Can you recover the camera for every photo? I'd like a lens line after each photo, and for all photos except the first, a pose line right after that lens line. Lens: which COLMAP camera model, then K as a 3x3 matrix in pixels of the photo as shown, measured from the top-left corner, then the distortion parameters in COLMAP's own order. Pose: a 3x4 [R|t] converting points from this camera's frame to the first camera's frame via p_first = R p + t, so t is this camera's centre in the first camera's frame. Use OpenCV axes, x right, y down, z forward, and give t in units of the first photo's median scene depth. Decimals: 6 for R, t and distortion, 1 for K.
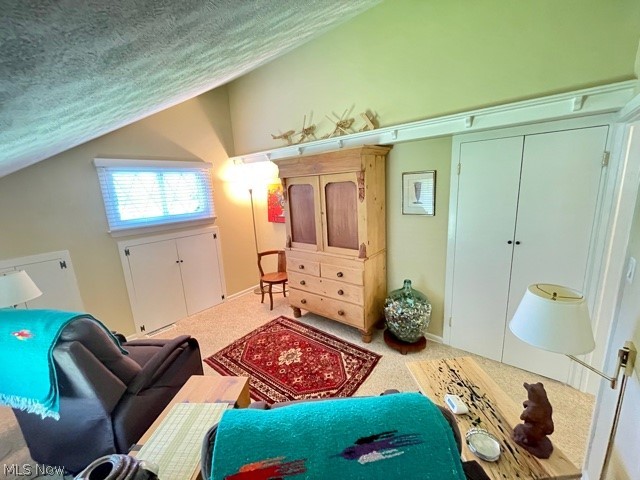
lens RADIAL K [[260.7, 0, 319.7], [0, 260.7, 240.2], [0, 0, 1]] dist [-0.001952, 0.000581]
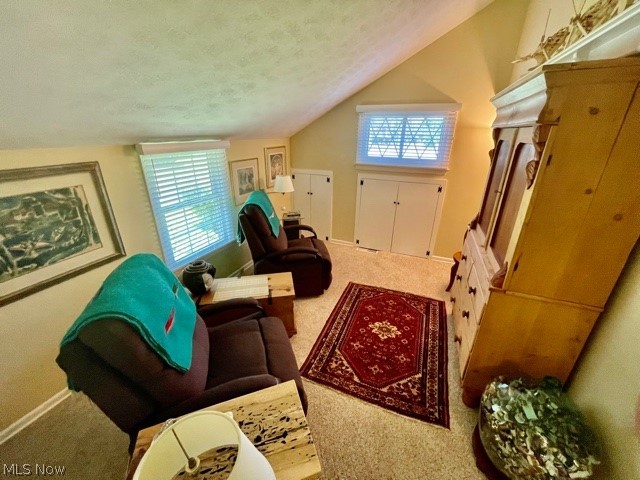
lens RADIAL K [[260.7, 0, 321.6], [0, 260.7, 238.7], [0, 0, 1]] dist [-0.001952, 0.000581]
pose [[0.292765, 0.418276, -0.859845, 0.448257], [-0.223014, 0.904315, 0.363976, -0.131843], [0.929814, 0.085198, 0.358034, 0.380804]]
